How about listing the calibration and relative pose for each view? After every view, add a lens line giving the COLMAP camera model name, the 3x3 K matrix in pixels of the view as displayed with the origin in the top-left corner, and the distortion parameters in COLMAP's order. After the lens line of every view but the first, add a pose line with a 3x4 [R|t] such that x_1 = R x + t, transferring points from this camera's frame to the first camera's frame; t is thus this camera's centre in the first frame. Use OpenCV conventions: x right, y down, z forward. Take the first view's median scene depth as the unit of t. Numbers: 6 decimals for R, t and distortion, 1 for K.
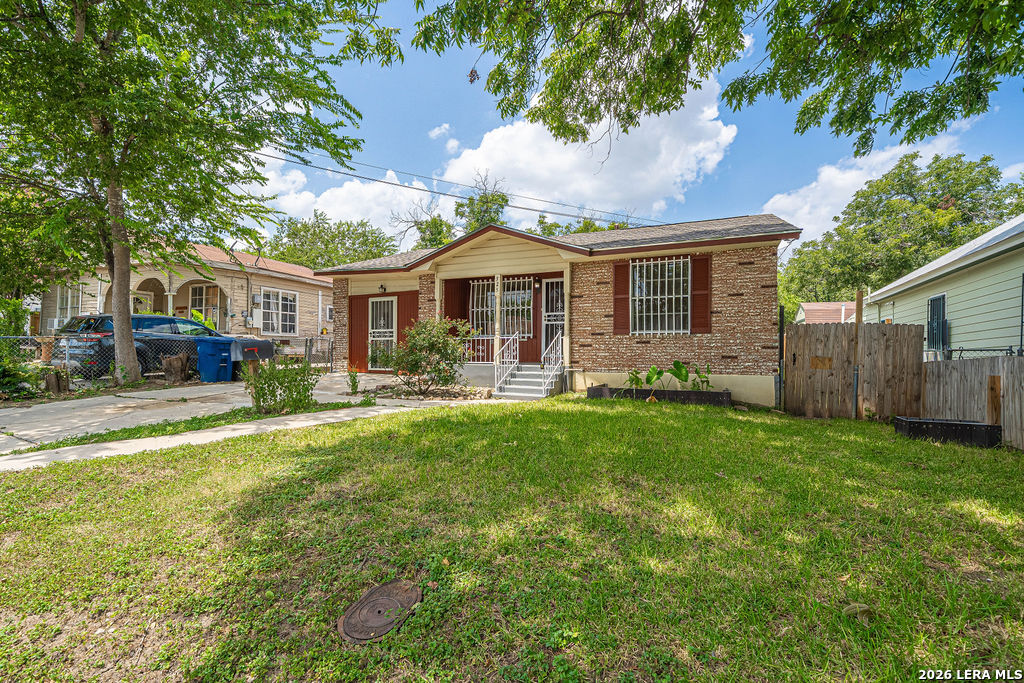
lens RADIAL K [[453.4, 0, 516.1], [0, 453.4, 342.4], [0, 0, 1]] dist [-0.003501, 0.000129]
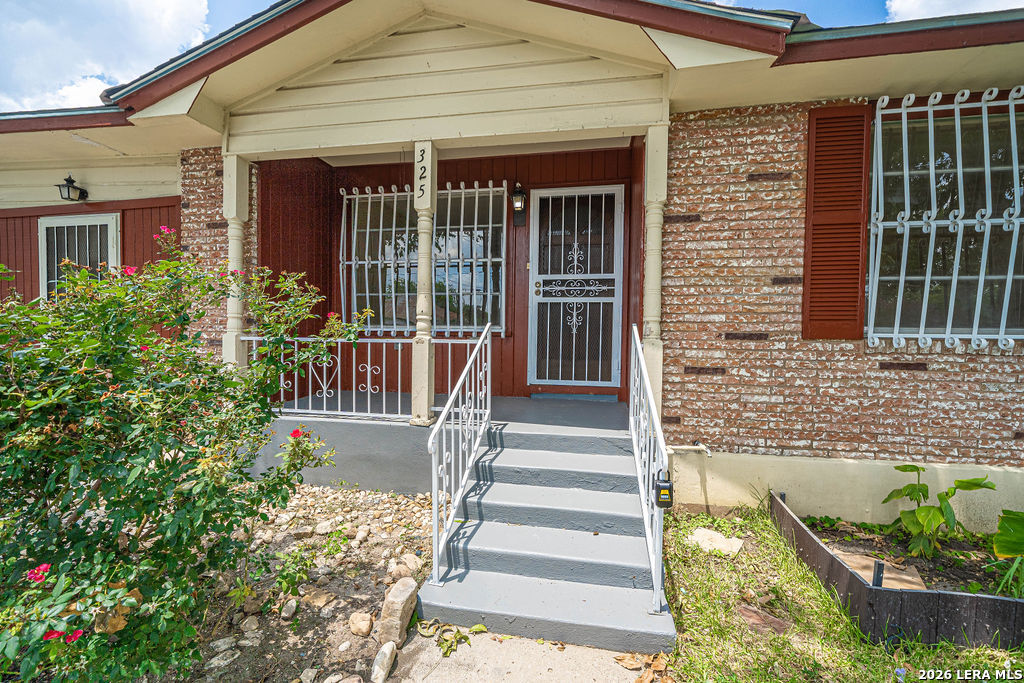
lens RADIAL K [[429.7, 0, 509.2], [0, 429.7, 347.9], [0, 0, 1]] dist [-0.003070, -0.000568]
pose [[0.972756, 0.000217, 0.231830, -0.049105], [-0.013338, 0.998396, 0.055032, -0.021417], [-0.231446, -0.056625, 0.971198, 0.643326]]
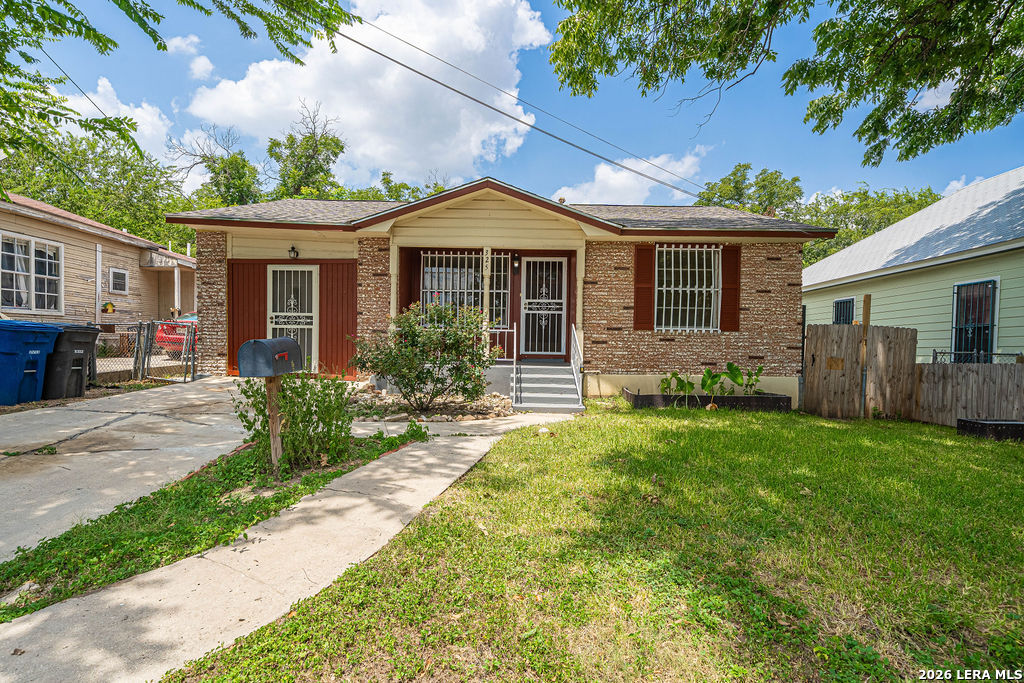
lens RADIAL K [[509.1, 0, 514.7], [0, 509.1, 345.7], [0, 0, 1]] dist [-0.000880, -0.000246]
pose [[0.915504, 0.005834, 0.402266, -0.320913], [-0.020991, 0.999226, 0.033281, -0.012797], [-0.401760, -0.038913, 0.914918, 0.181270]]
